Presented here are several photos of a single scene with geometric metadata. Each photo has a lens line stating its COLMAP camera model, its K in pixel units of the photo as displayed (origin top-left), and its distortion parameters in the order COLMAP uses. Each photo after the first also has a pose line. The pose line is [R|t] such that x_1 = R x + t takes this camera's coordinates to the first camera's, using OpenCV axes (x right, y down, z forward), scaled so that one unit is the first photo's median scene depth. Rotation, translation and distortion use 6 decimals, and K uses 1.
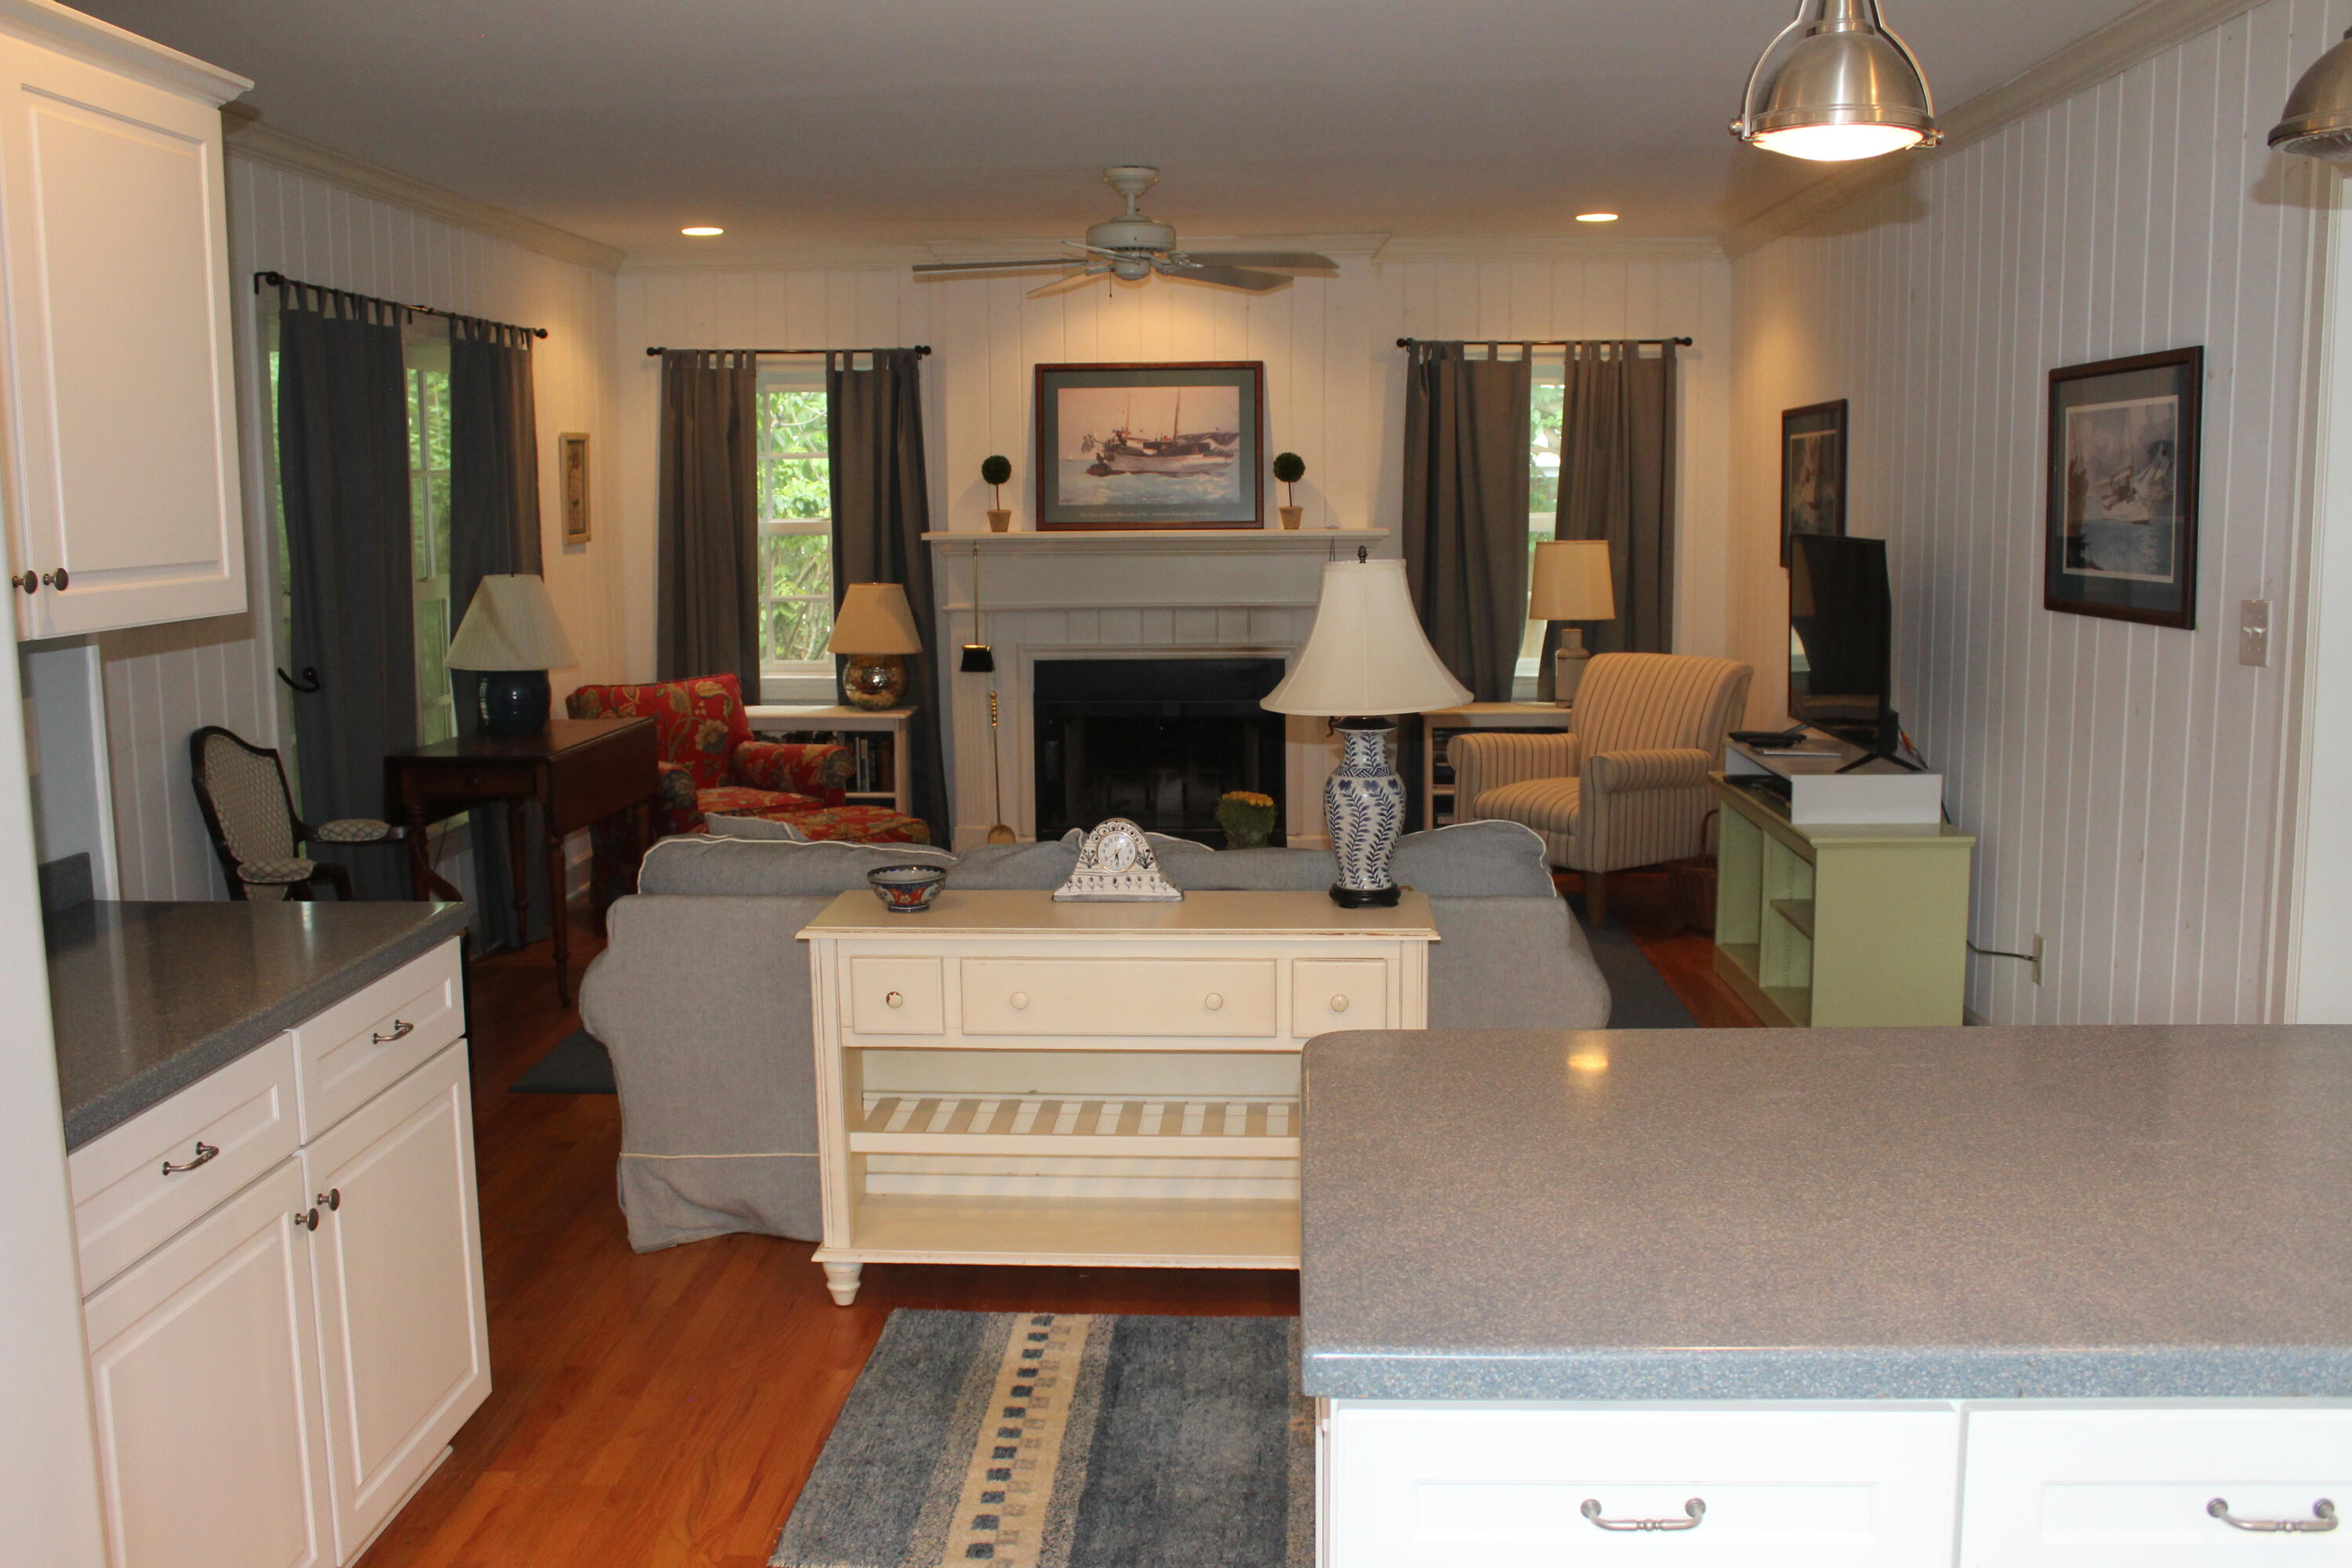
lens RADIAL K [[2054.9, 0, 1176.0], [0, 2054.9, 784.0], [0, 0, 1]] dist [-0.172134, 0.120438]
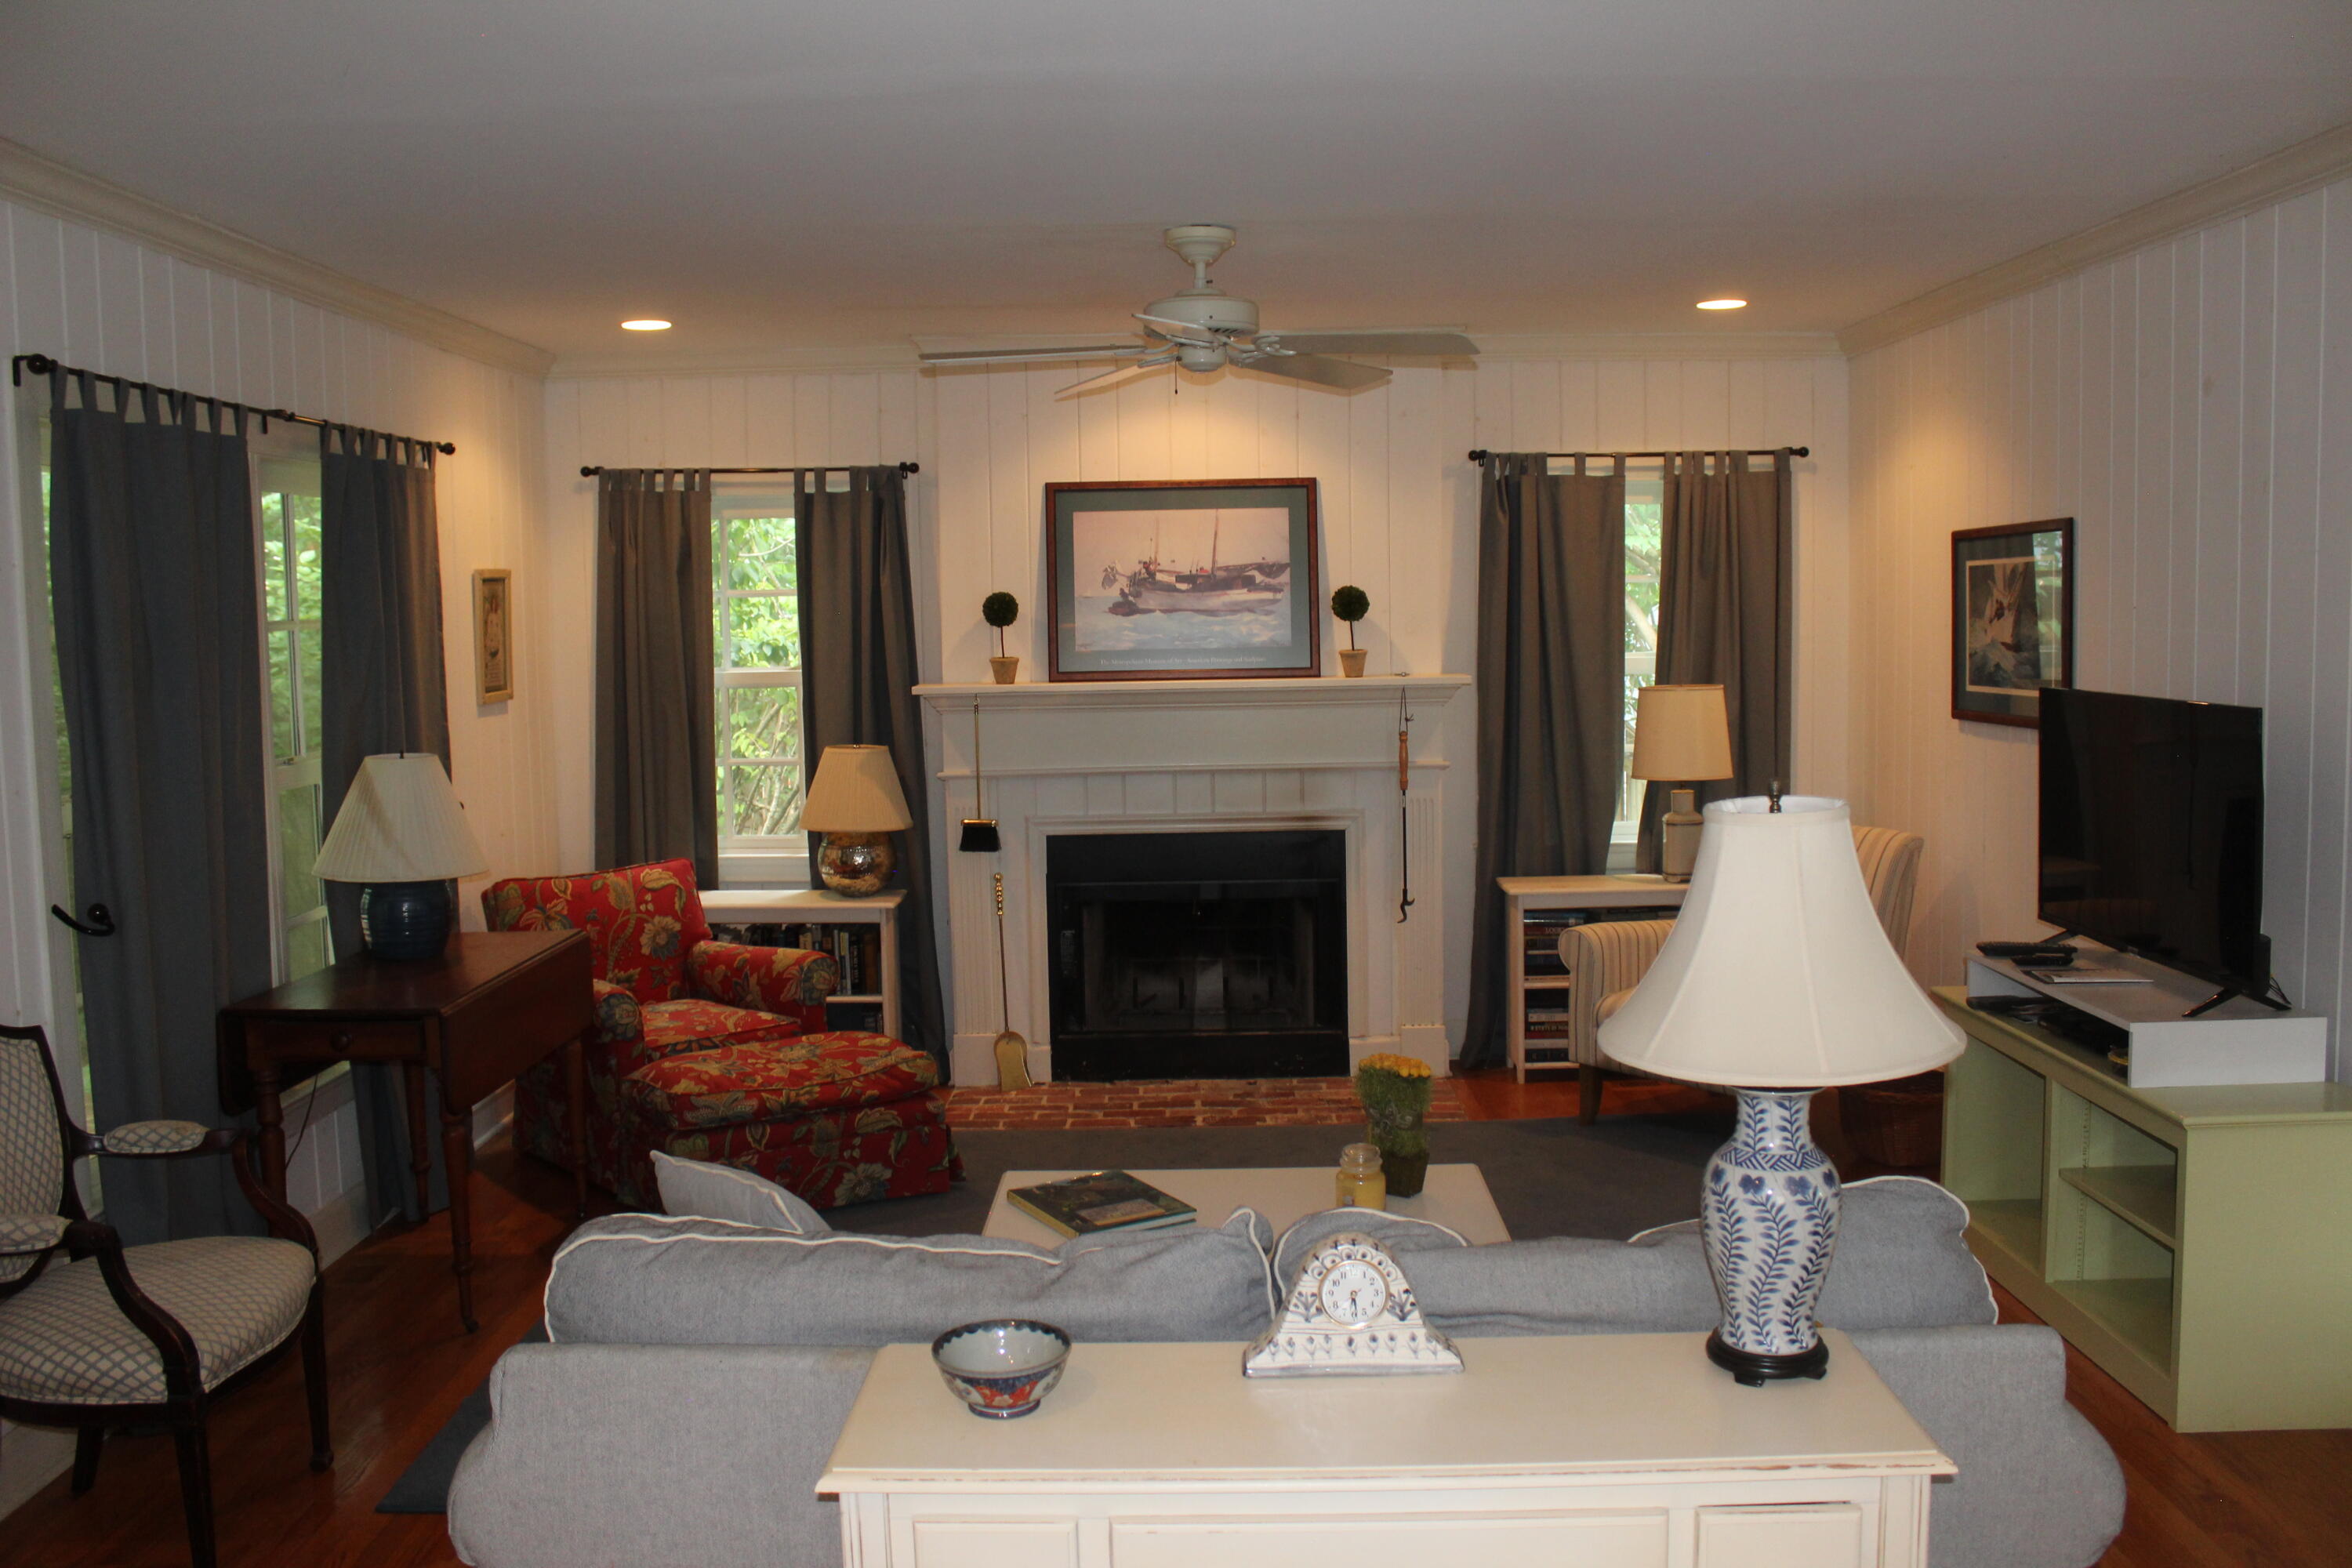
lens RADIAL K [[1950.4, 0, 1176.0], [0, 1950.4, 784.0], [0, 0, 1]] dist [-0.178067, 0.143730]
pose [[0.999241, -0.013250, 0.036638, -0.046381], [0.015121, 0.998571, -0.051262, -0.040614], [-0.035906, 0.051777, 0.998013, 0.207726]]
